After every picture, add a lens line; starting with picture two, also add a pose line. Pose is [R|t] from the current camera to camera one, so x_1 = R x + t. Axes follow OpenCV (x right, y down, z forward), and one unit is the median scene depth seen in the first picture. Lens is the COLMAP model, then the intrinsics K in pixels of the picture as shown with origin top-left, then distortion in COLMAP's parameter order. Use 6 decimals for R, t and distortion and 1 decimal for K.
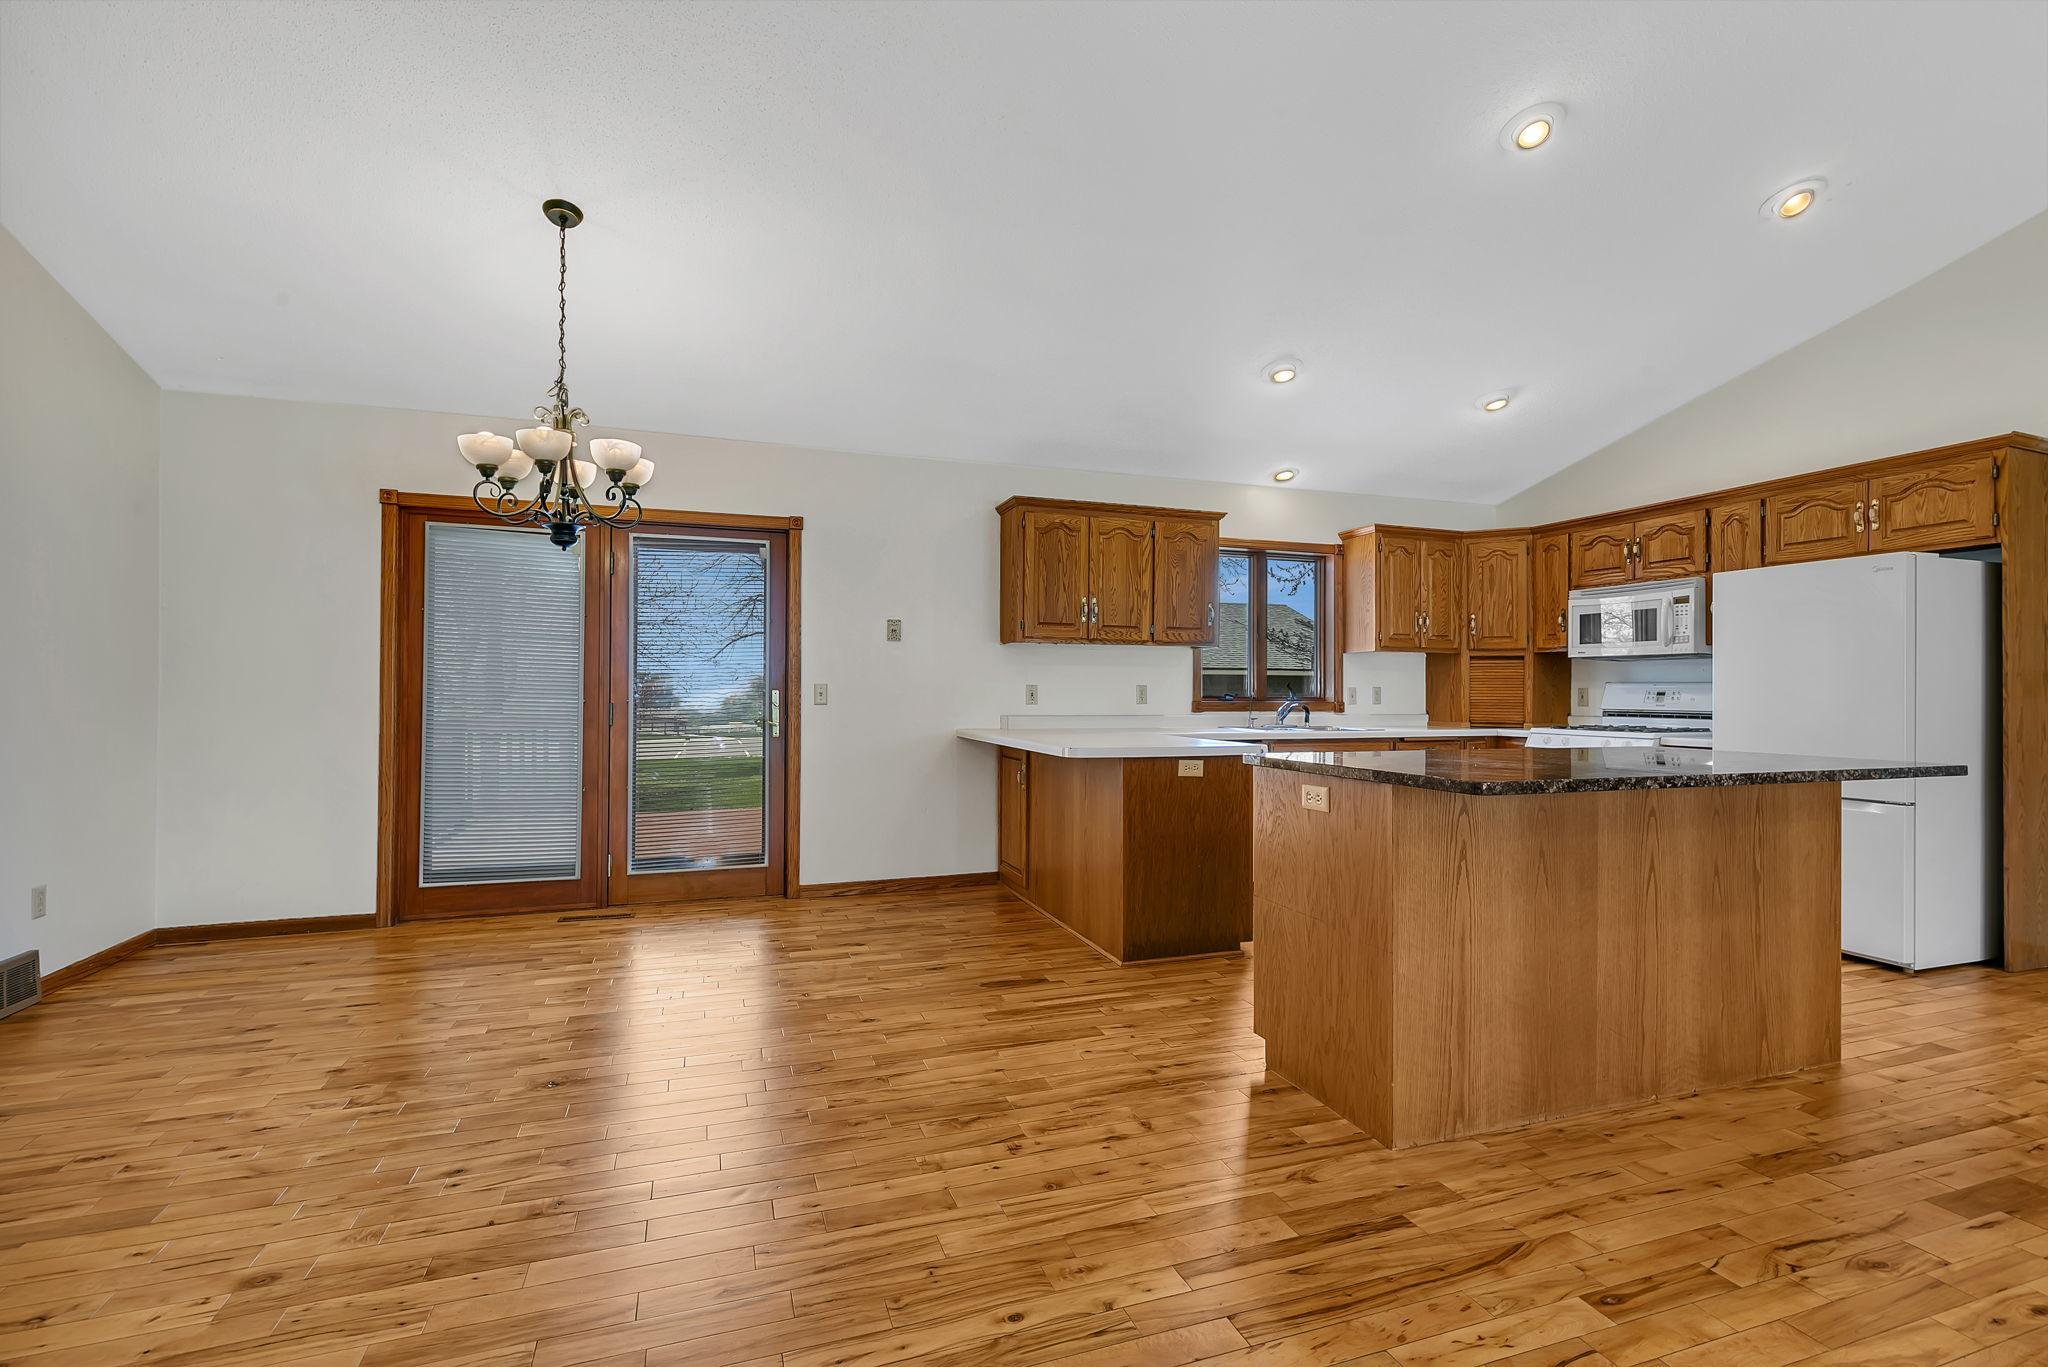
lens RADIAL K [[939.2, 0, 1033.6], [0, 939.2, 686.3], [0, 0, 1]] dist [0.007115, -0.000256]
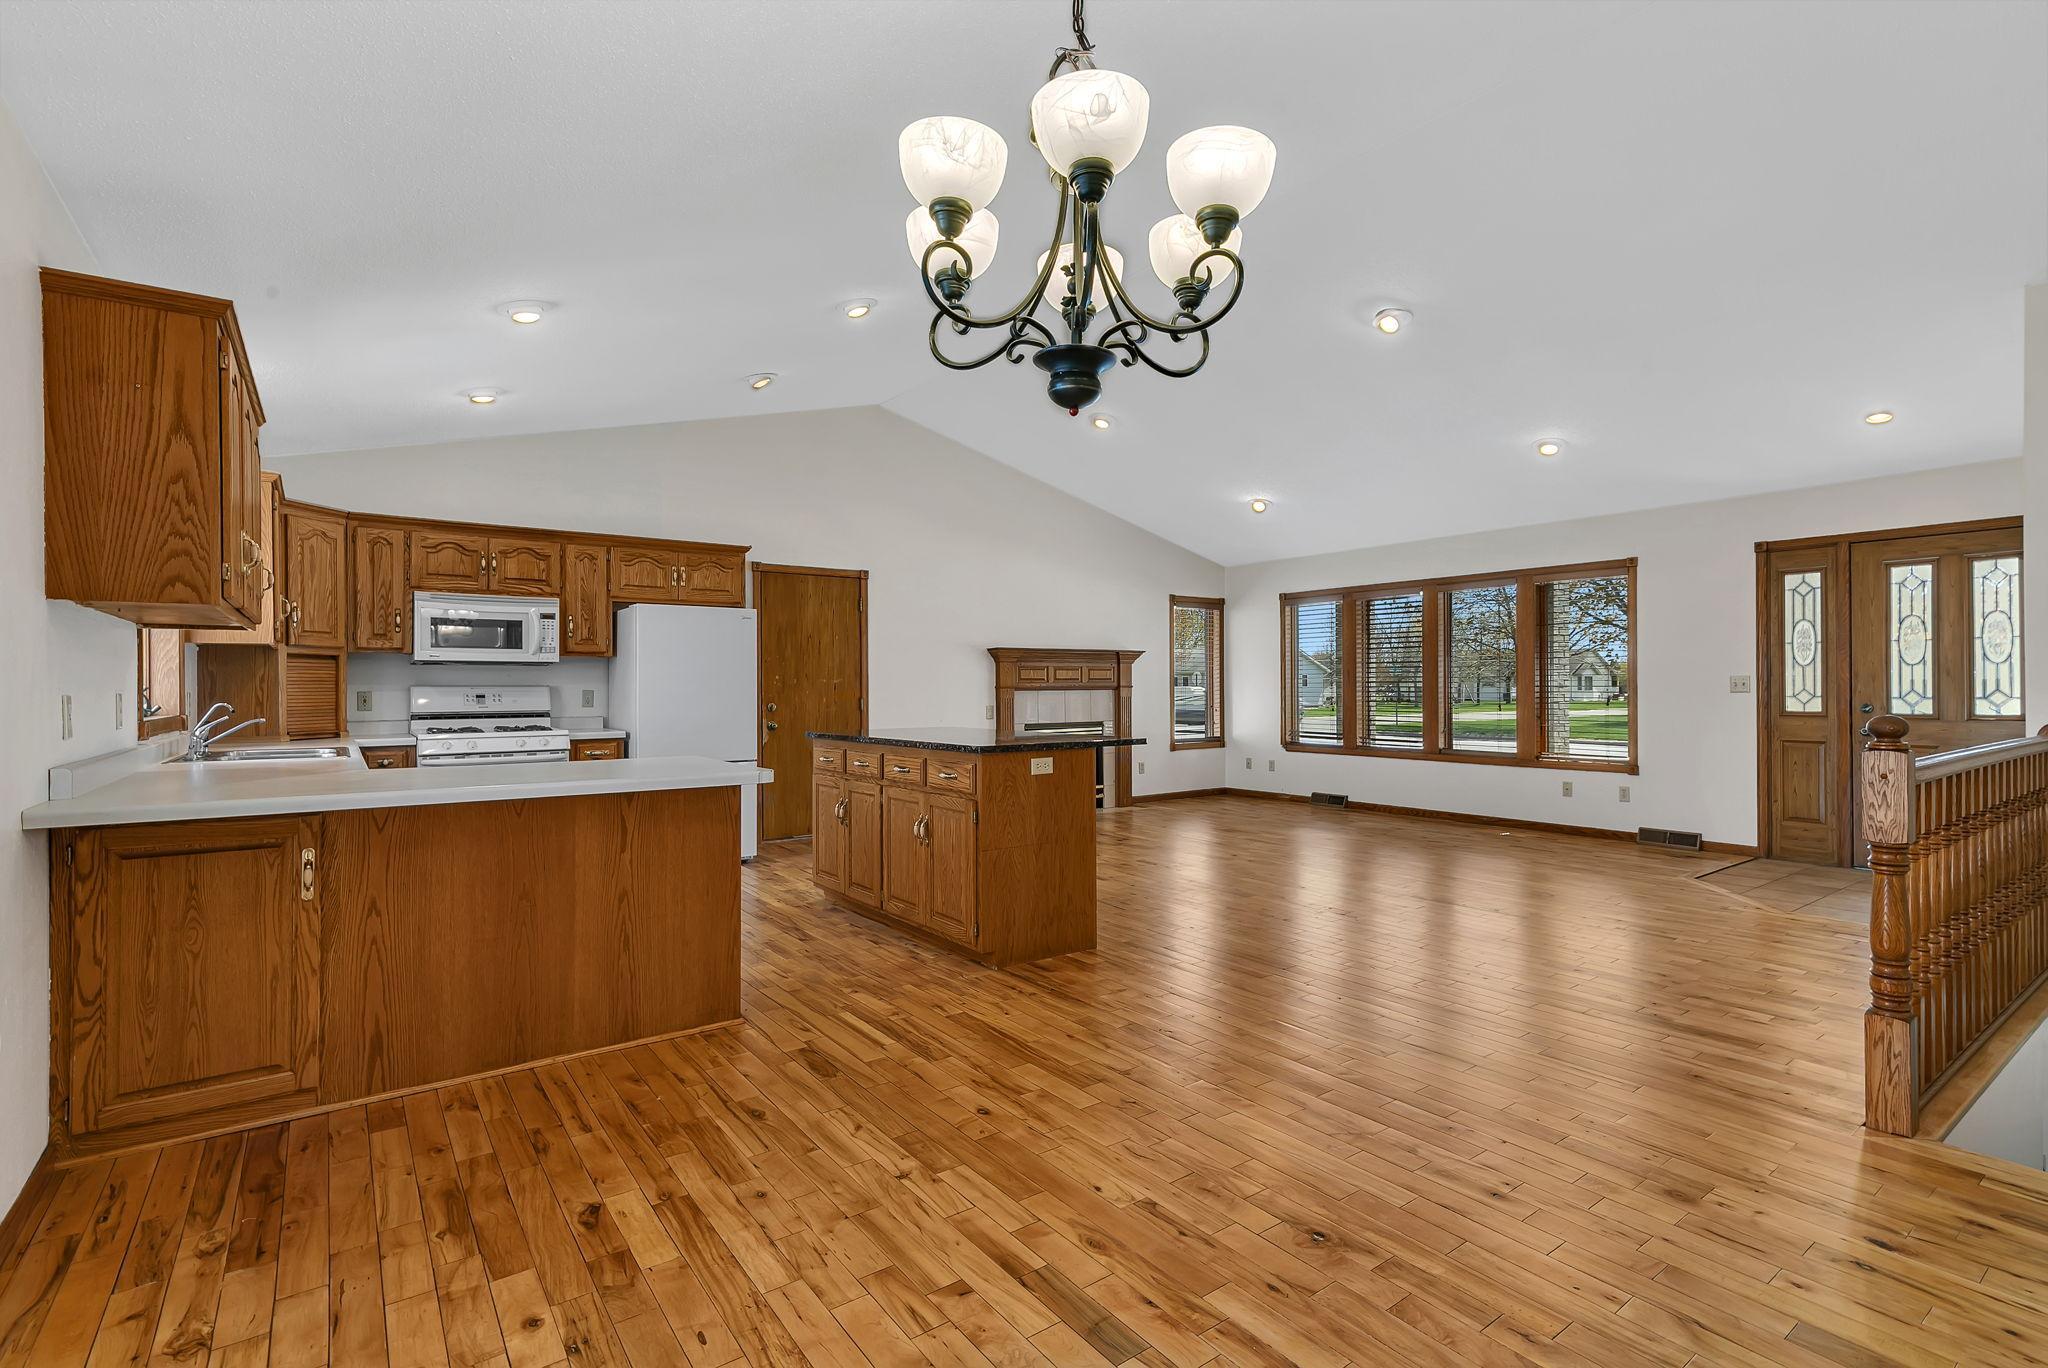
lens RADIAL K [[948.4, 0, 1034.6], [0, 948.4, 685.7], [0, 0, 1]] dist [0.012760, -0.002997]
pose [[-0.291660, -0.002105, 0.956520, -0.799538], [-0.002002, 0.999997, 0.001591, -0.010758], [-0.956520, -0.001451, -0.291664, 0.984278]]
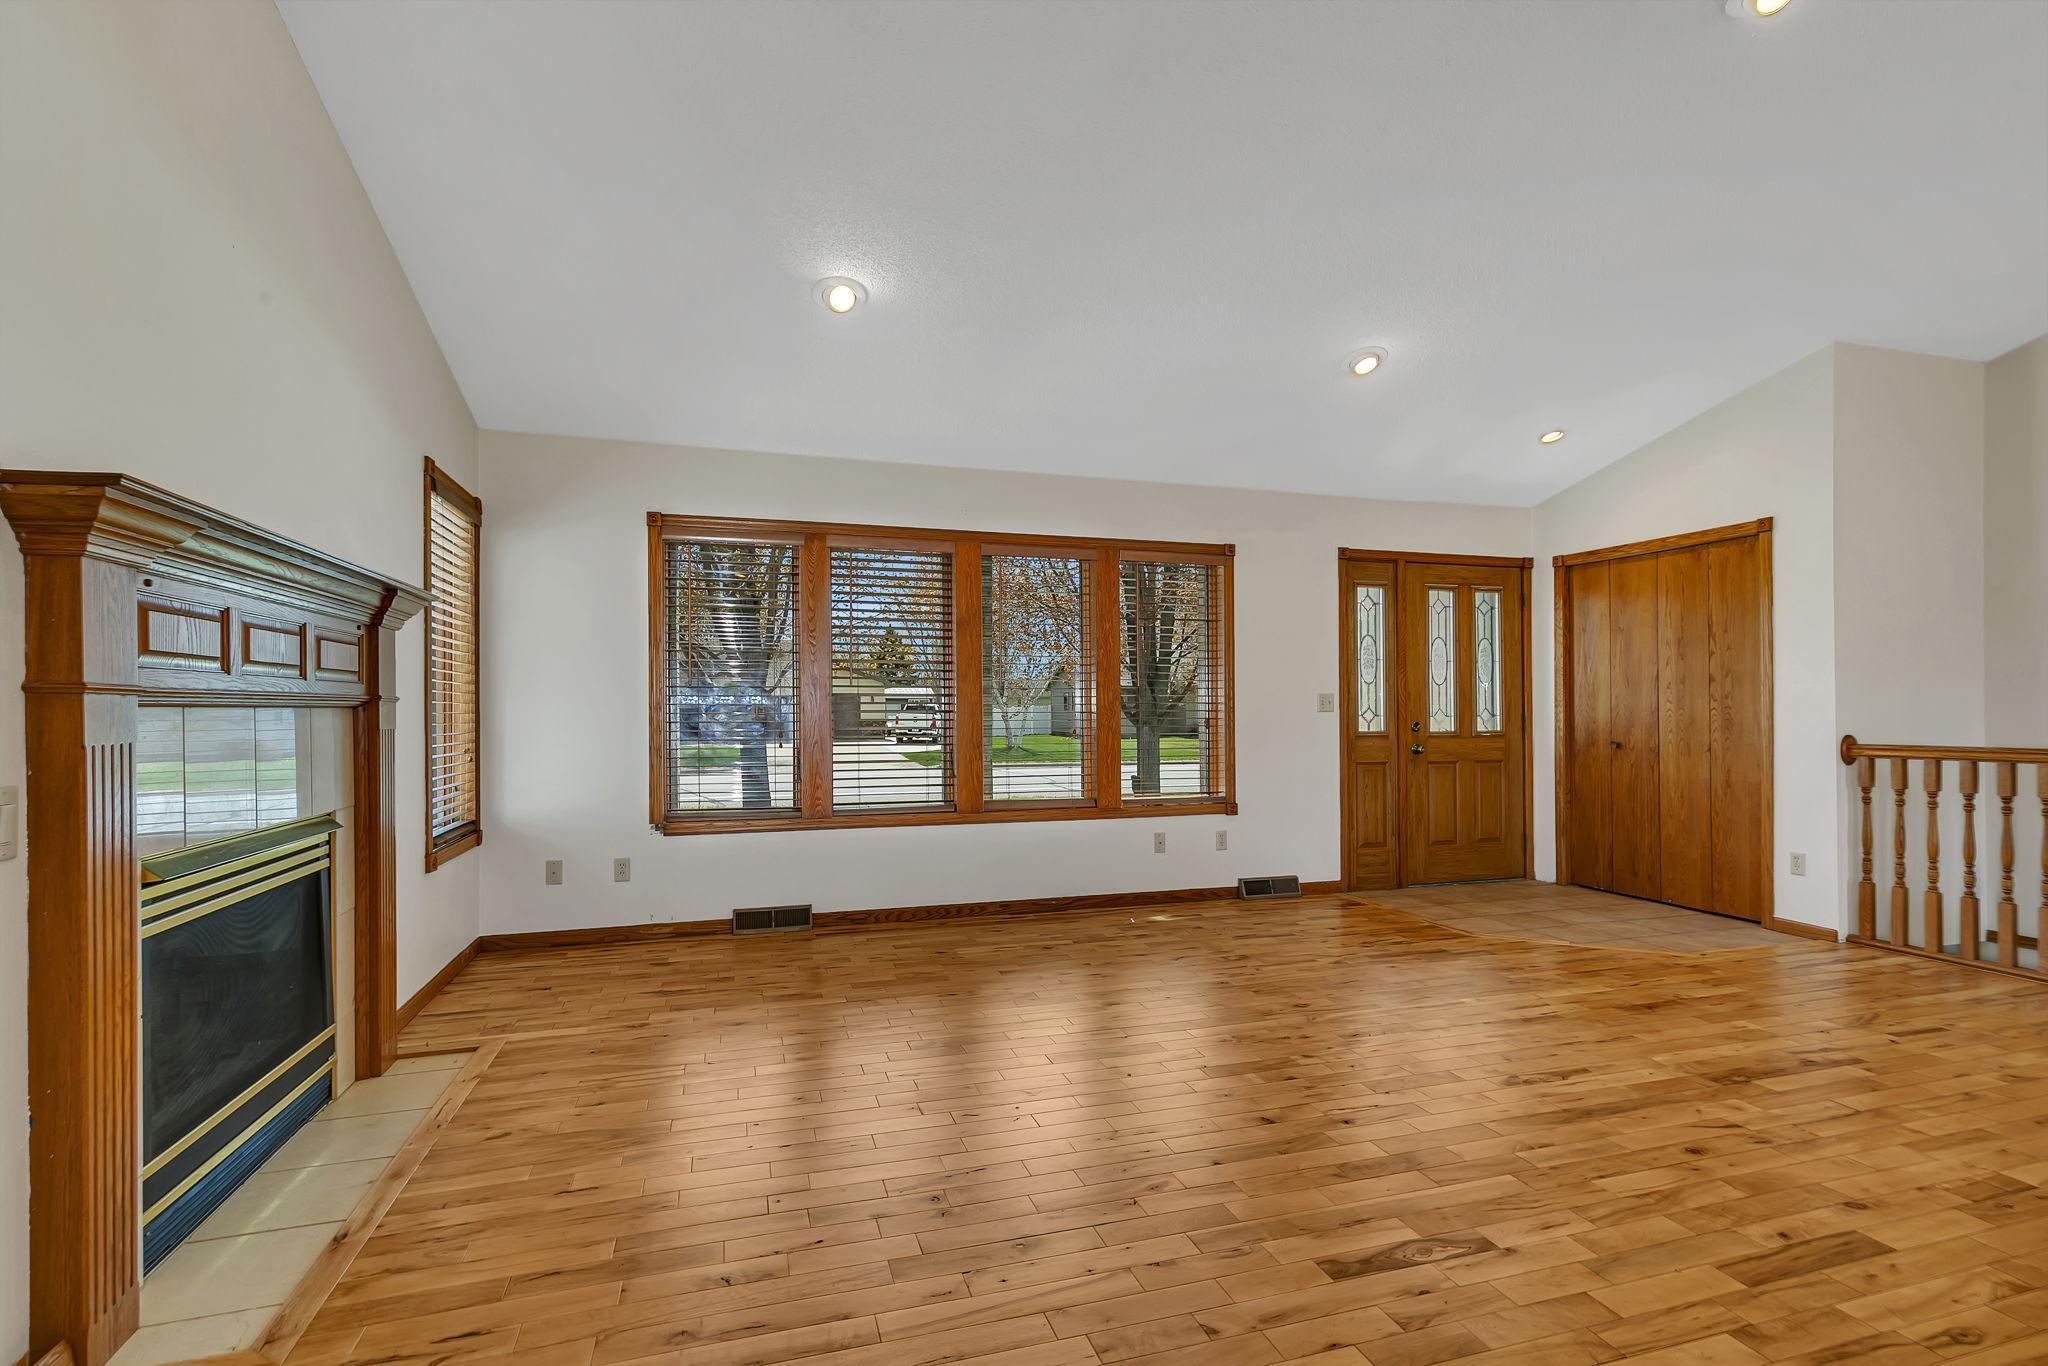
lens RADIAL K [[948.4, 0, 1022.8], [0, 948.4, 708.6], [0, 0, 1]] dist [0.012760, -0.002997]
pose [[-0.998976, -0.000994, 0.045233, 0.846354], [-0.001310, 0.999975, -0.006946, 0.007457], [-0.045225, -0.006998, -0.998952, 0.830301]]
